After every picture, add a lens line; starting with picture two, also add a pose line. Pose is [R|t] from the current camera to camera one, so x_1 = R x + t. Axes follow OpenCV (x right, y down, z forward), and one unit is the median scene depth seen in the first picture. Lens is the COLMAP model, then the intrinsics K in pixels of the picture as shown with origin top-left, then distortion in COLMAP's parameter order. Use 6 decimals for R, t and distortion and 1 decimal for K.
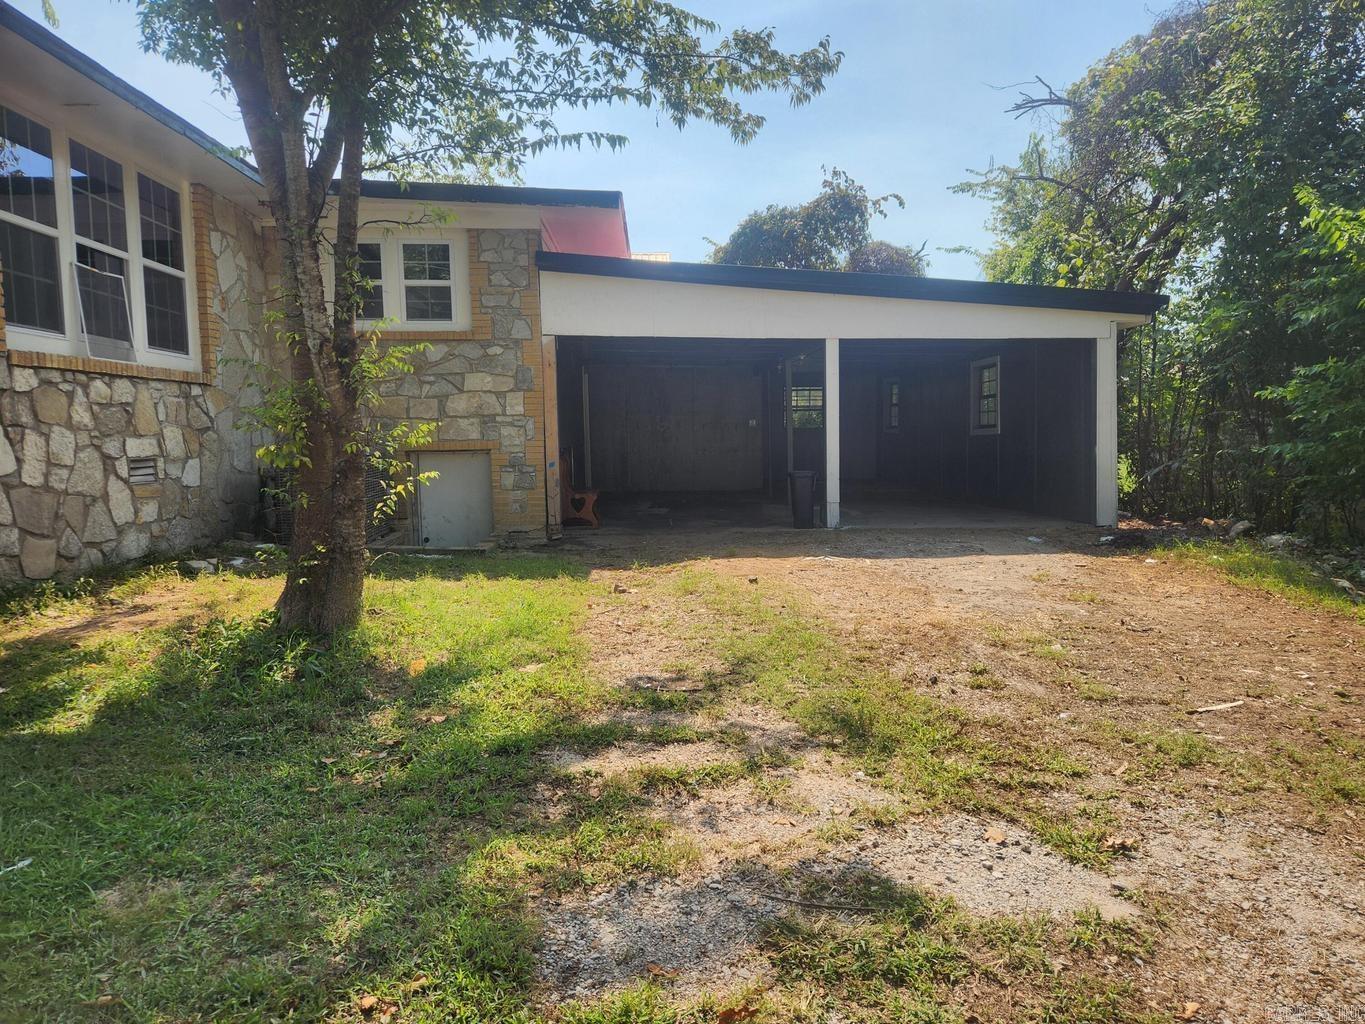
lens RADIAL K [[937.1, 0, 687.1], [0, 937.1, 511.1], [0, 0, 1]] dist [0.050218, -0.002508]
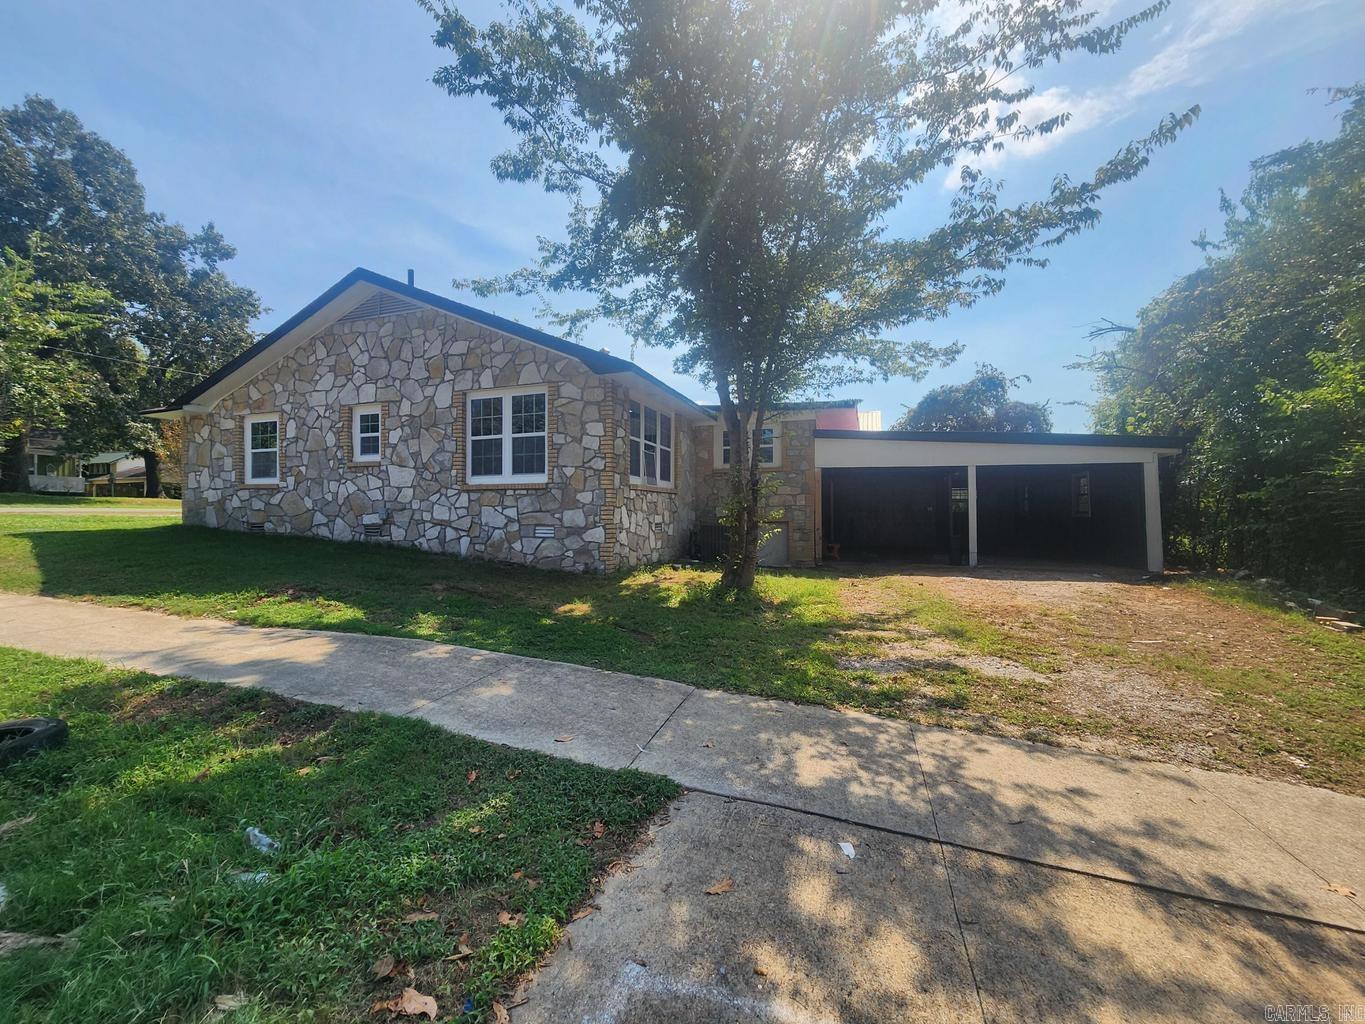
lens RADIAL K [[549.3, 0, 660.1], [0, 549.3, 520.3], [0, 0, 1]] dist [-0.010965, -0.000399]
pose [[0.921679, 0.012109, -0.387765, 0.005283], [-0.039592, 0.997230, -0.062966, 0.027732], [0.385928, 0.073386, 0.919605, -0.334113]]
